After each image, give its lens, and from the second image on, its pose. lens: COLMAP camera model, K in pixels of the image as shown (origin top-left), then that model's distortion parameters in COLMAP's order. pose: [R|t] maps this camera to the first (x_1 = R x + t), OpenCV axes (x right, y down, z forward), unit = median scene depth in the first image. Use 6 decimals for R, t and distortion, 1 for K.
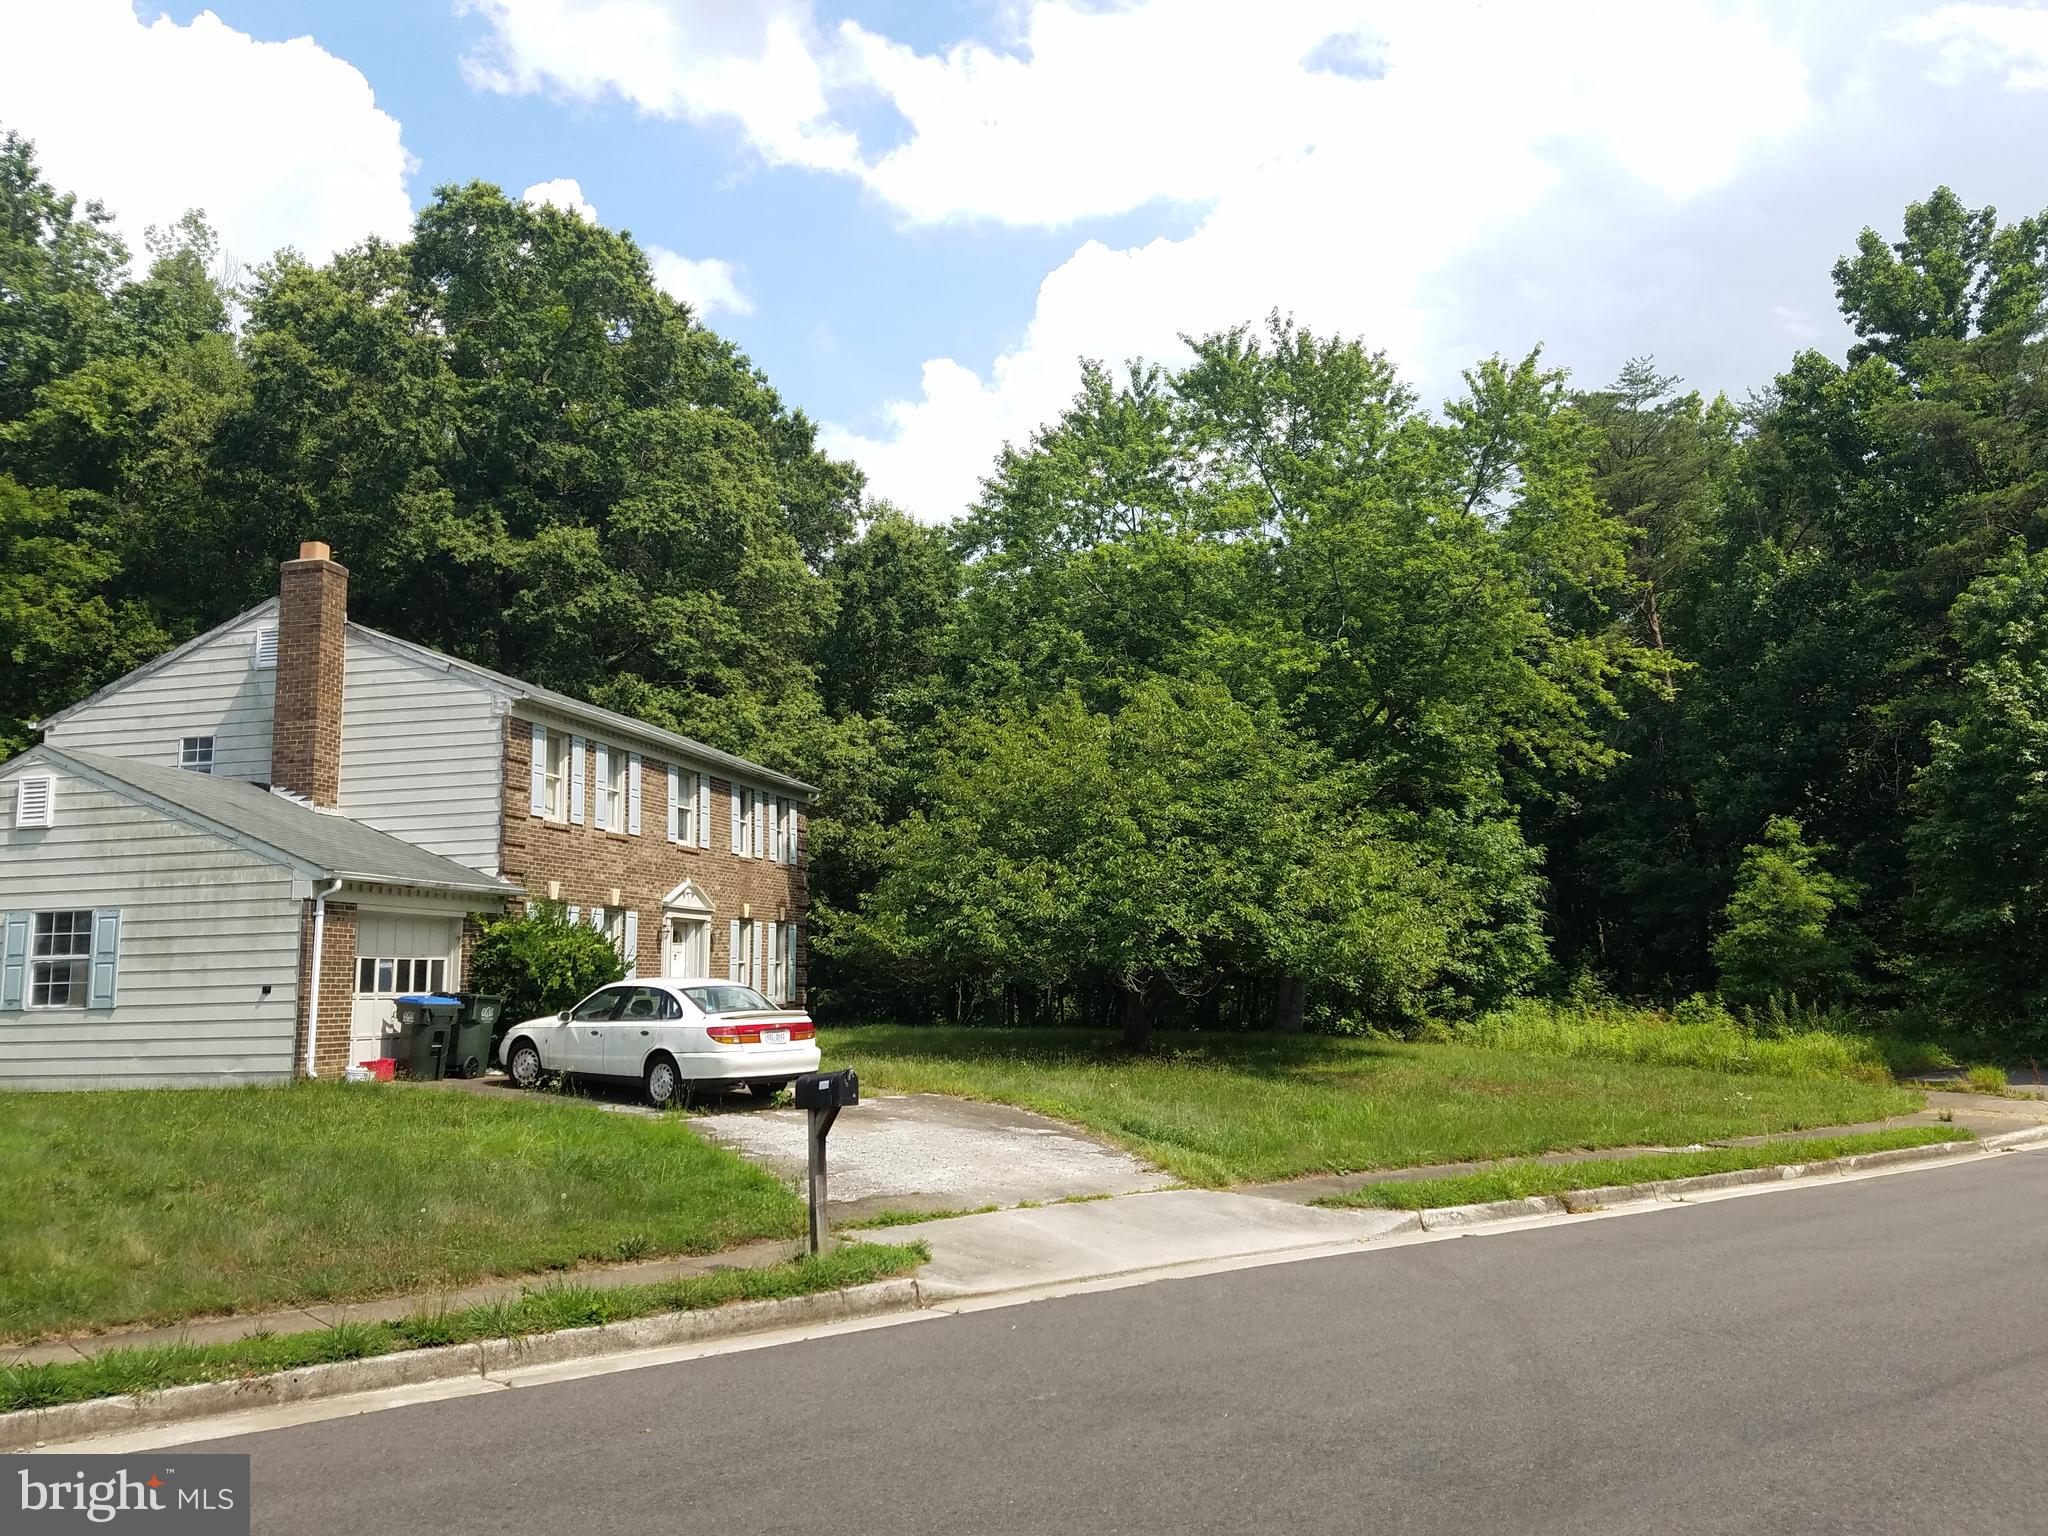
lens RADIAL K [[1572.6, 0, 1023.3], [0, 1572.6, 728.3], [0, 0, 1]] dist [0.177967, -0.348200]
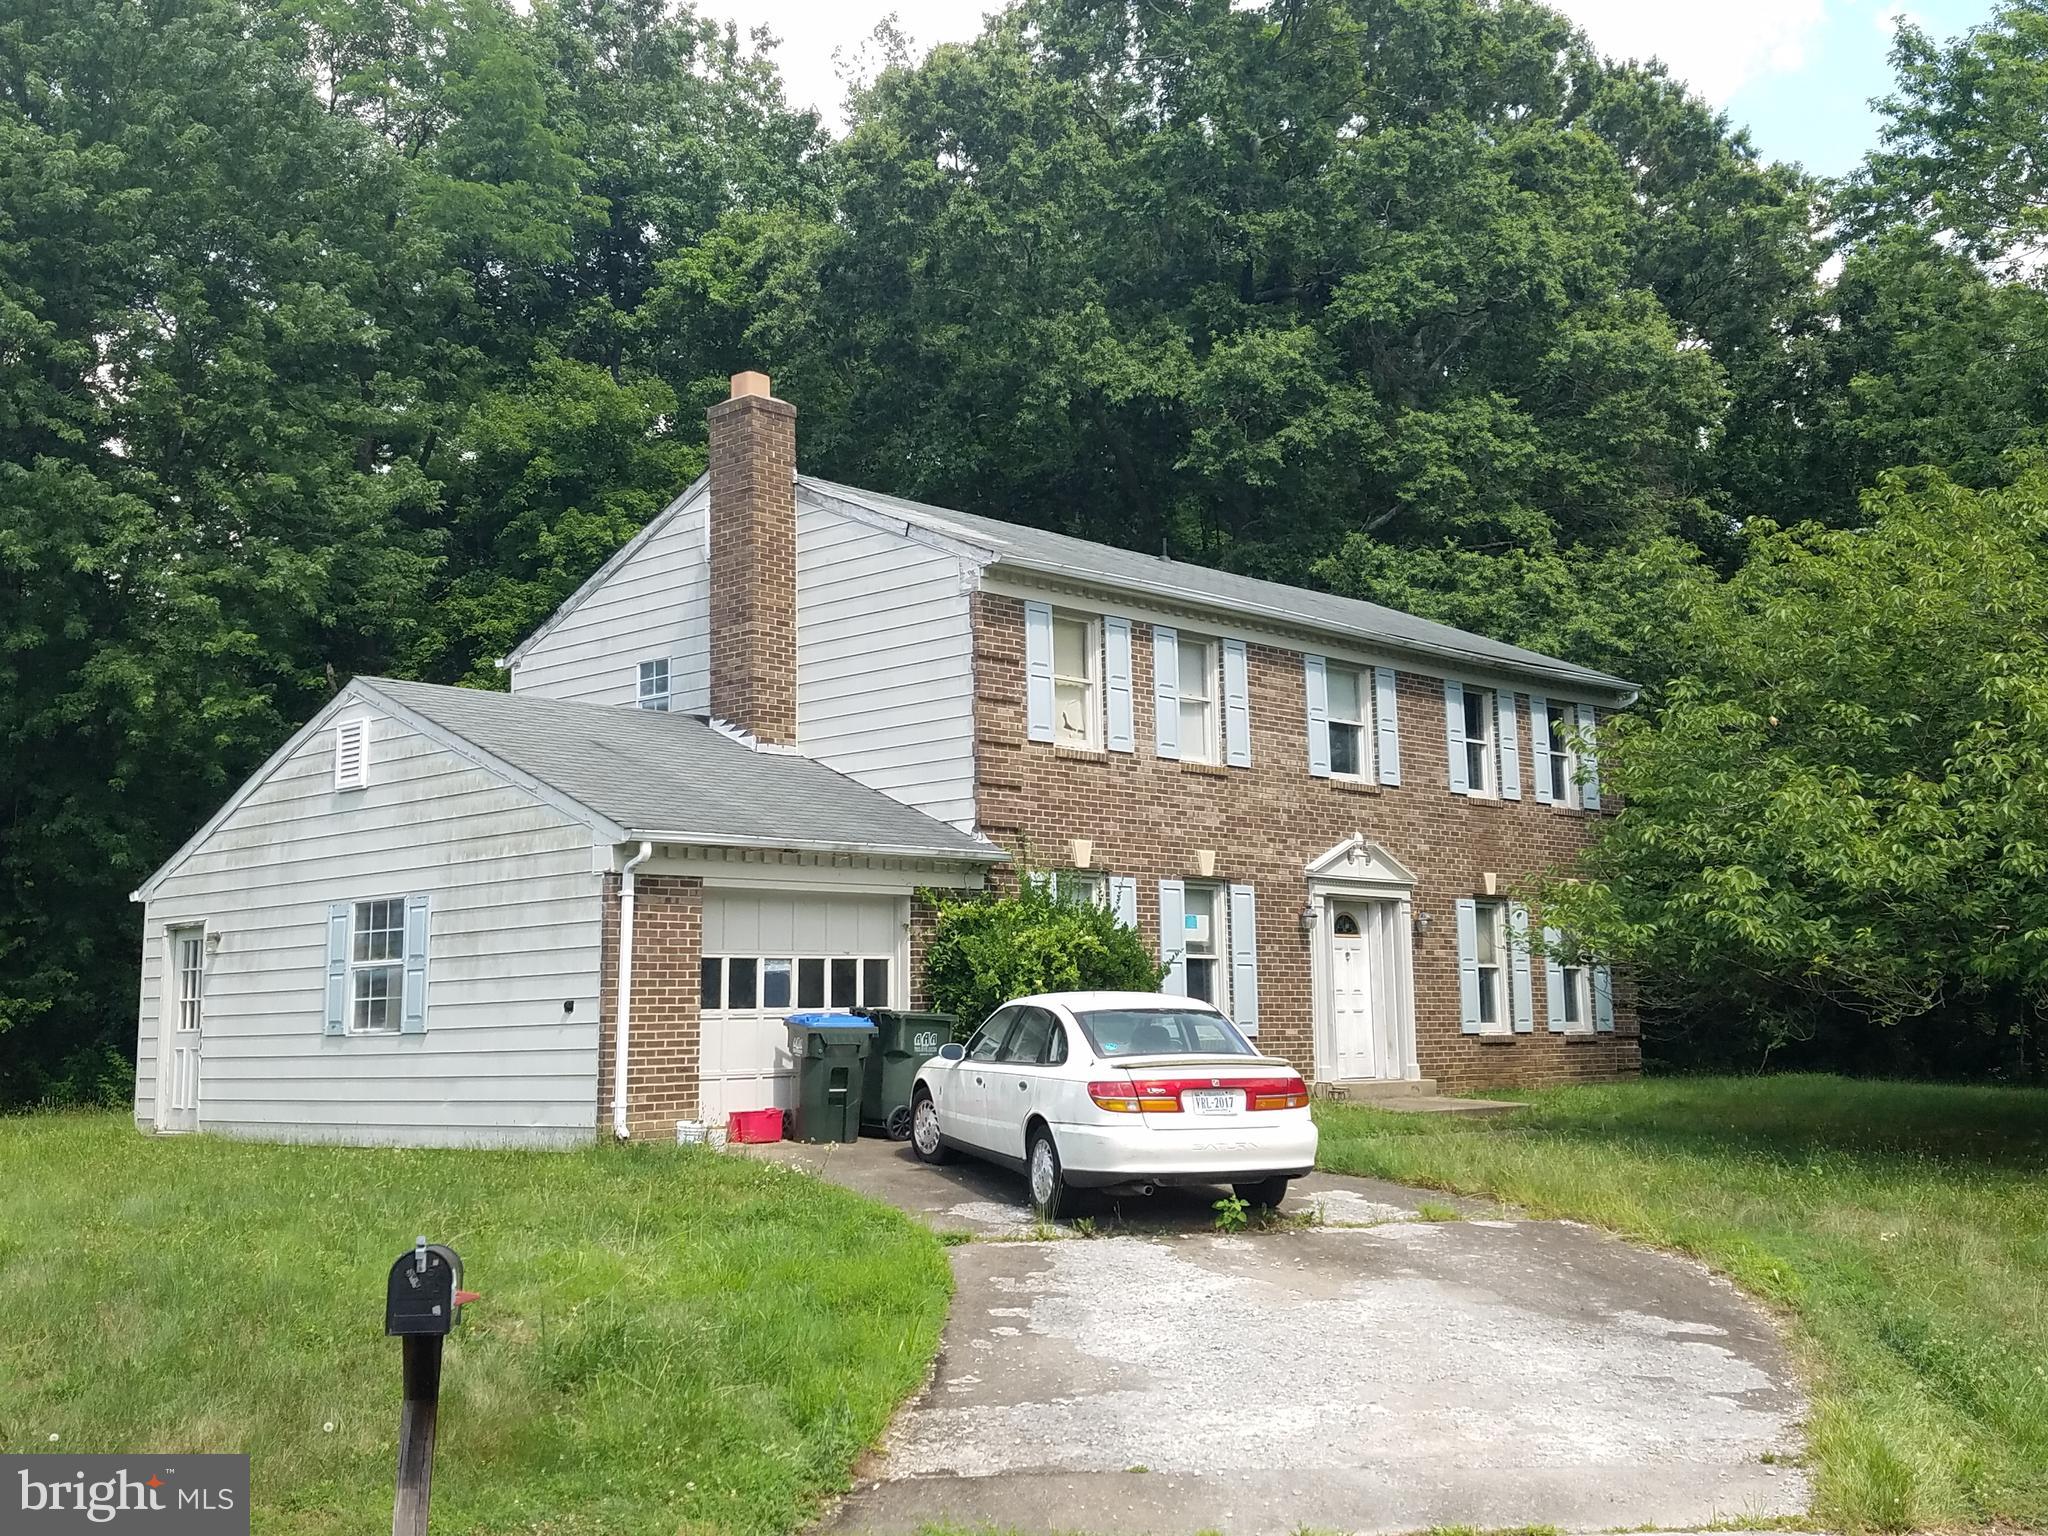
lens RADIAL K [[2094.8, 0, 1011.9], [0, 2094.8, 717.5], [0, 0, 1]] dist [0.206322, -0.006442]
pose [[0.852374, -0.063028, -0.519121, 0.133794], [0.079415, 0.996798, 0.009372, 0.036530], [0.516868, -0.049214, 0.854649, 0.259226]]
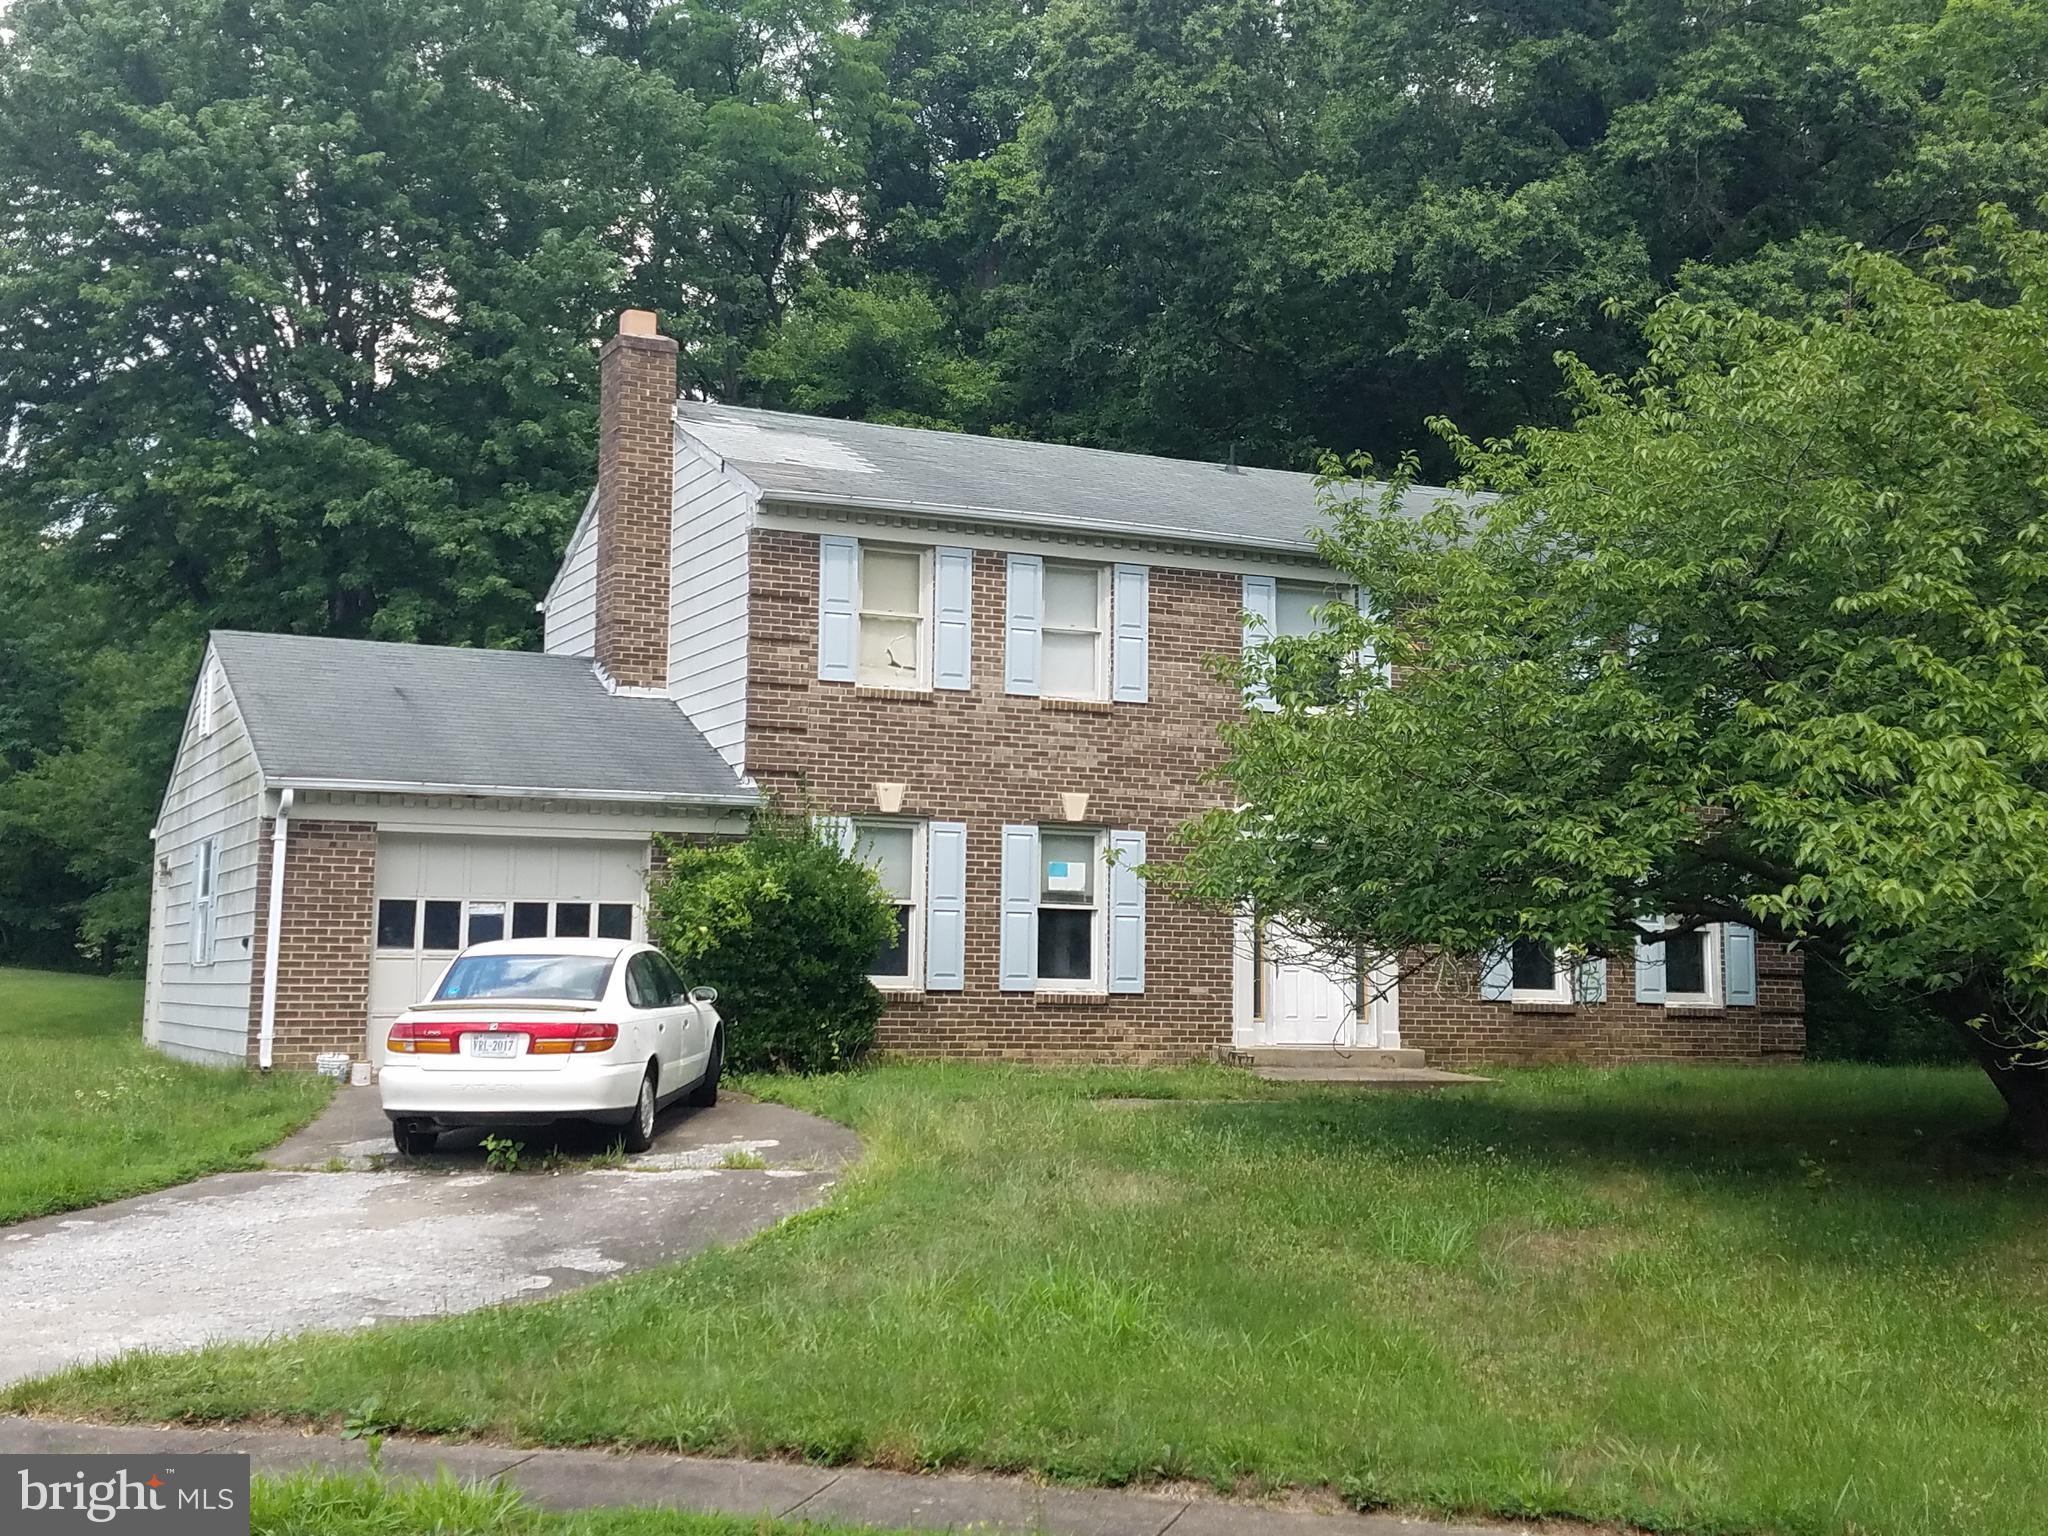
lens RADIAL K [[2413.3, 0, 1028.0], [0, 2413.3, 698.1], [0, 0, 1]] dist [0.256014, -0.536158]
pose [[0.604584, -0.059645, -0.794305, 0.503496], [0.101393, 0.994843, 0.002471, 0.067577], [0.790062, -0.082031, 0.607514, 0.481466]]
